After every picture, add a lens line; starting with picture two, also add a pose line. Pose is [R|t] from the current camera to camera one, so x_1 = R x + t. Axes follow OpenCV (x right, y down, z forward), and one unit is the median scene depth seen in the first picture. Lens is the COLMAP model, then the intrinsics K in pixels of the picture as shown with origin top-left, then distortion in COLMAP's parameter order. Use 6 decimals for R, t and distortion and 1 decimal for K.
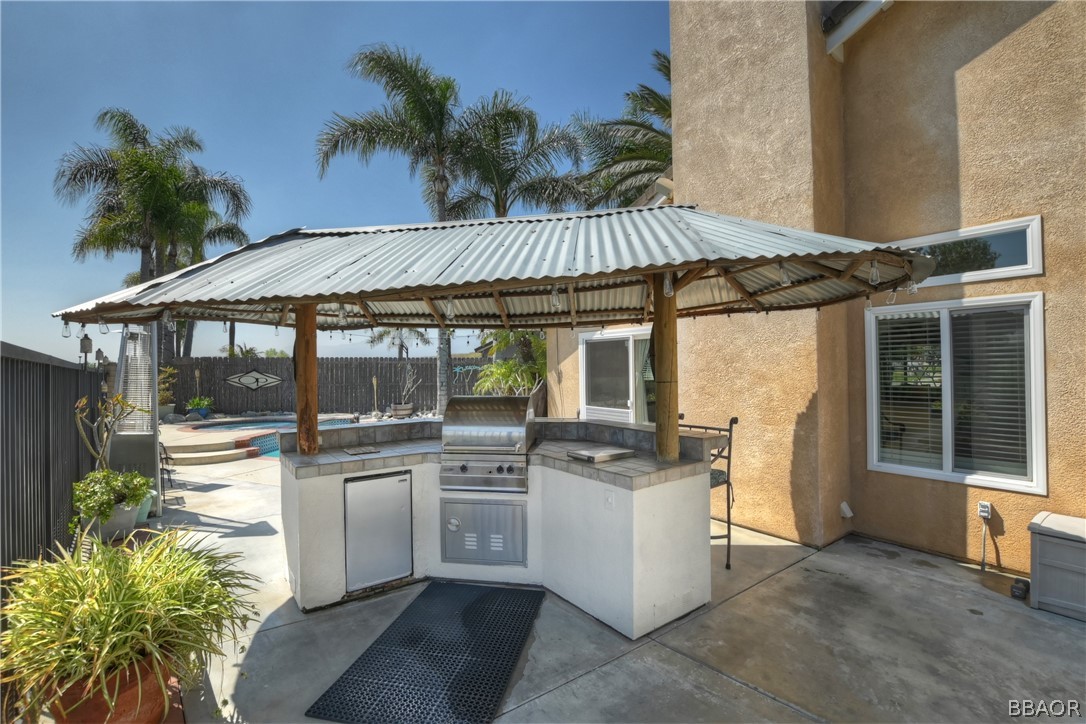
lens RADIAL K [[471.5, 0, 543.0], [0, 471.5, 362.0], [0, 0, 1]] dist [0.000098, 0.000284]
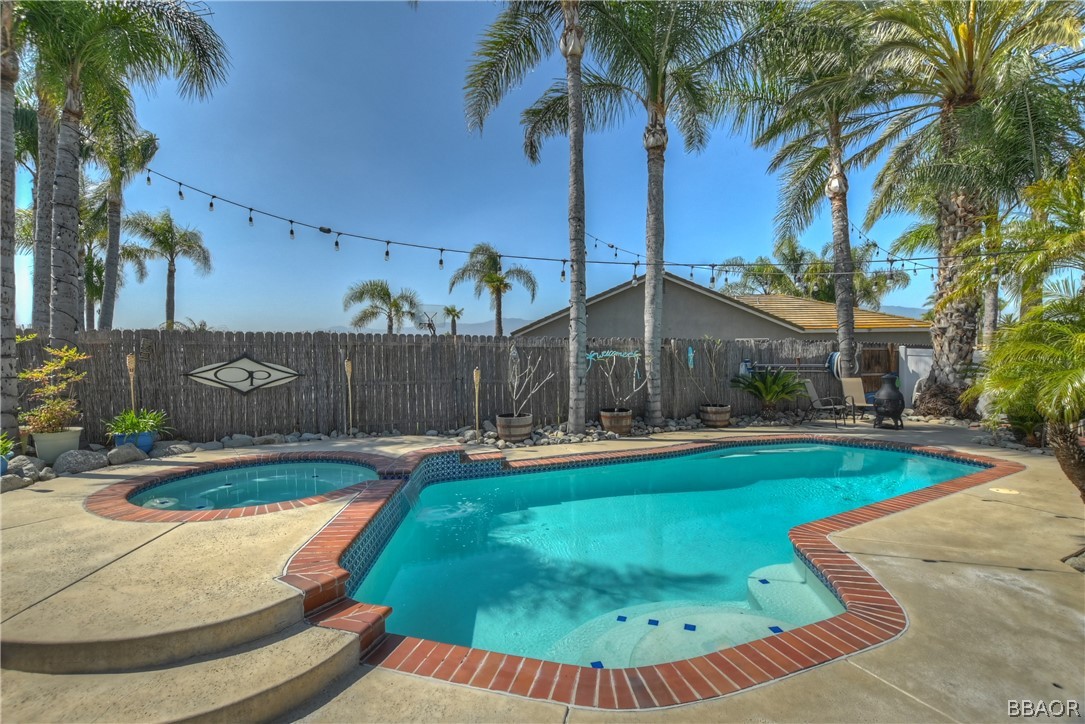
lens RADIAL K [[469.3, 0, 542.5], [0, 469.3, 362.0], [0, 0, 1]] dist [-0.017340, -0.000233]
pose [[0.993514, 0.000203, 0.113712, -0.345692], [-0.002323, 0.999826, 0.018514, 0.013891], [-0.113689, -0.018659, 0.993341, 0.451580]]
